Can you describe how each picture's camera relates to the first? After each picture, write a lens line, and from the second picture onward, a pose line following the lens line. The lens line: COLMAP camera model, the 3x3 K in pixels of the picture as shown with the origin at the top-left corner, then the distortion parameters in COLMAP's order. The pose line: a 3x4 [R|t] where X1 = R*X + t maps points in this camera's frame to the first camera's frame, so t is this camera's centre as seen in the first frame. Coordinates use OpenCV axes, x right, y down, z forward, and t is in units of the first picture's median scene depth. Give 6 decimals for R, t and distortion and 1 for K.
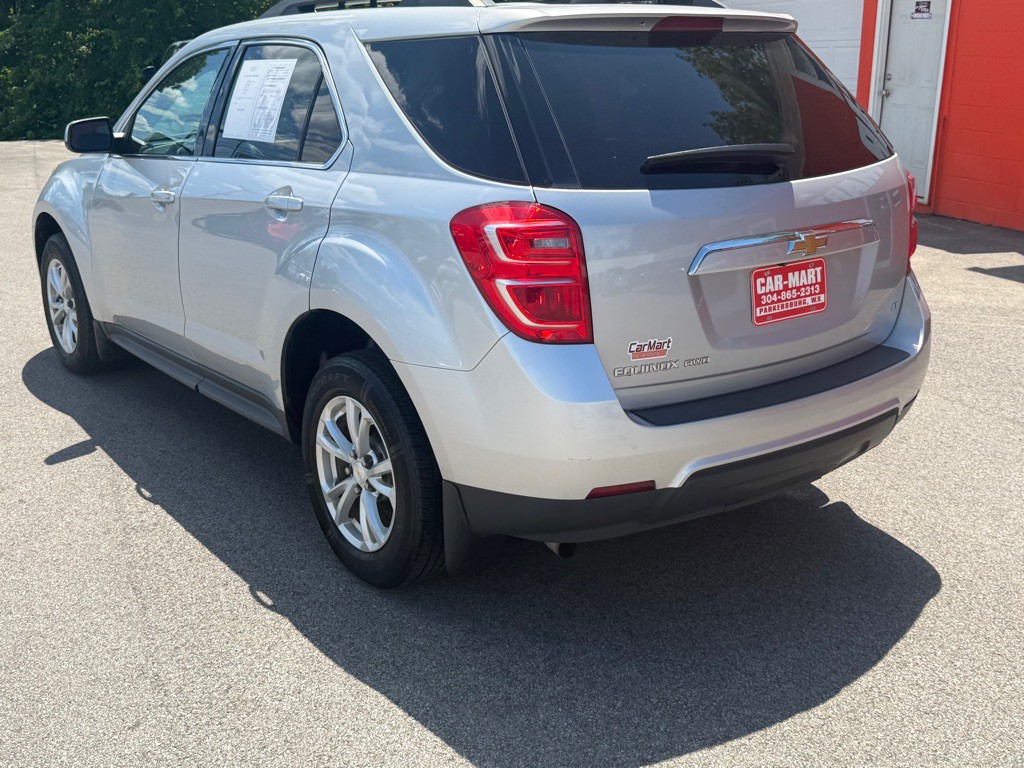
lens RADIAL K [[1052.6, 0, 512.0], [0, 1052.6, 384.0], [0, 0, 1]] dist [0.161839, -0.363124]
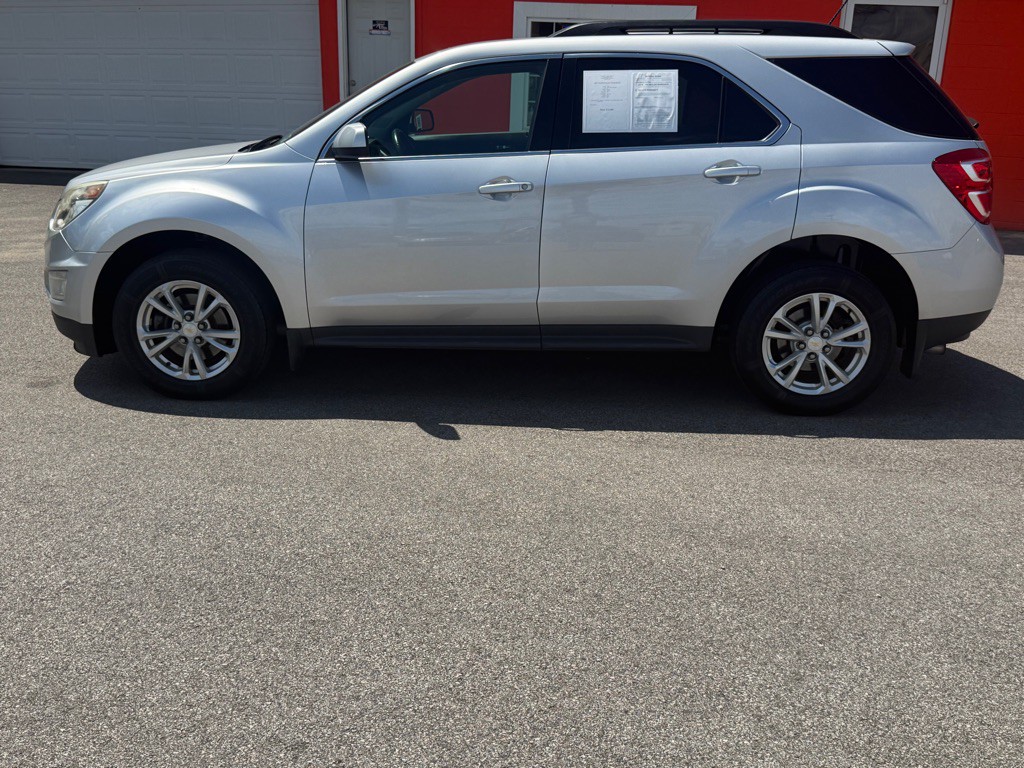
lens RADIAL K [[1052.6, 0, 512.0], [0, 1052.6, 384.0], [0, 0, 1]] dist [0.161839, -0.363124]
pose [[0.654794, -0.210330, 0.725952, -1.462495], [0.208856, 0.973452, 0.093653, -0.088112], [-0.726377, 0.090296, 0.681339, 0.269820]]
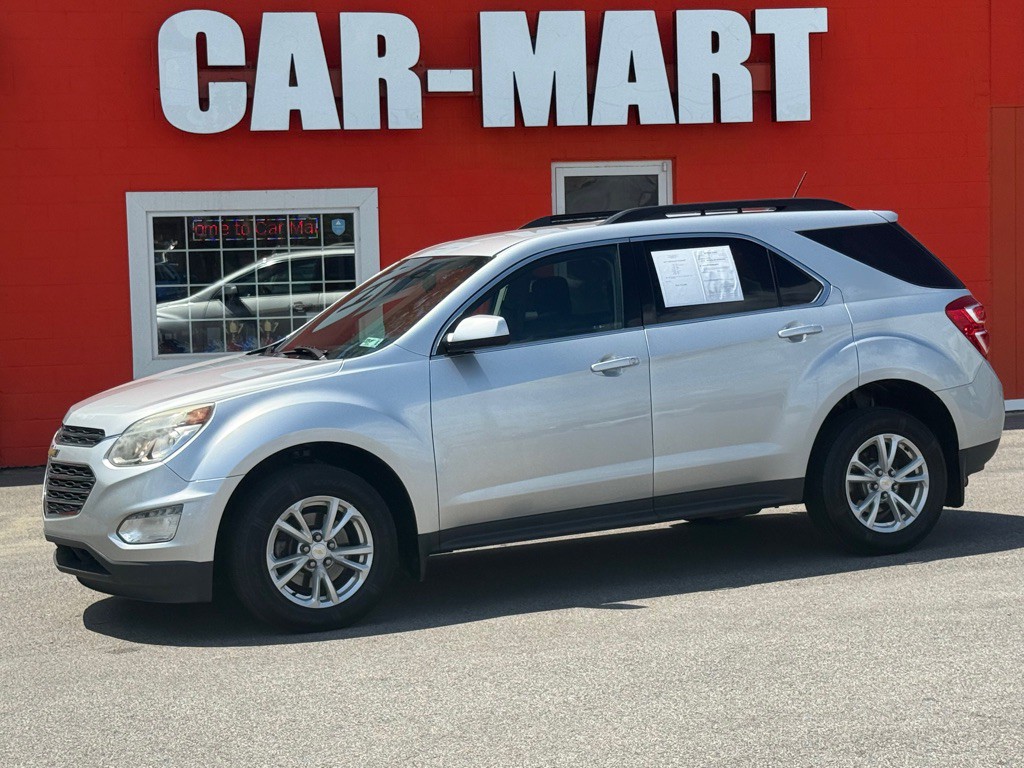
lens RADIAL K [[1995.6, 0, 512.0], [0, 1995.6, 384.0], [0, 0, 1]] dist [0.182608, -0.085194]
pose [[0.230622, -0.077873, 0.969922, -3.036837], [0.337120, 0.941451, -0.004571, -0.220964], [-0.912778, 0.328034, 0.243372, 0.689639]]
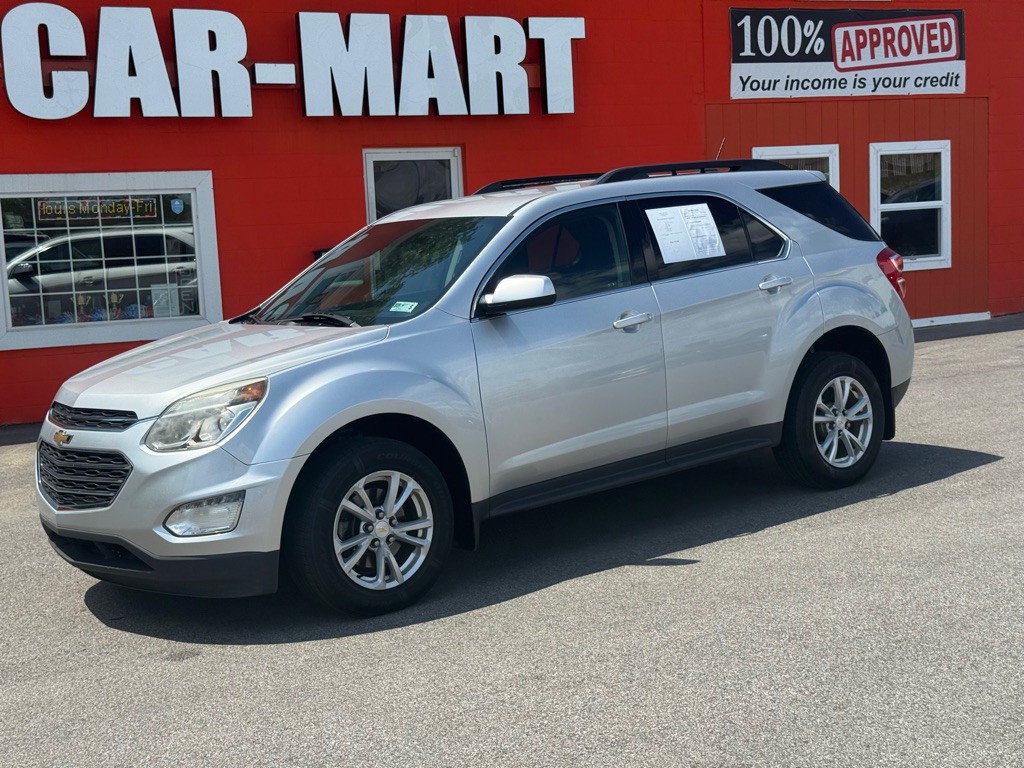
lens RADIAL K [[1431.2, 0, 512.0], [0, 1431.2, 384.0], [0, 0, 1]] dist [0.207607, -0.422246]
pose [[-0.014617, -0.116296, 0.993107, -2.345857], [0.362440, 0.925050, 0.113661, -0.413820], [-0.931892, 0.361603, 0.028629, 1.337079]]
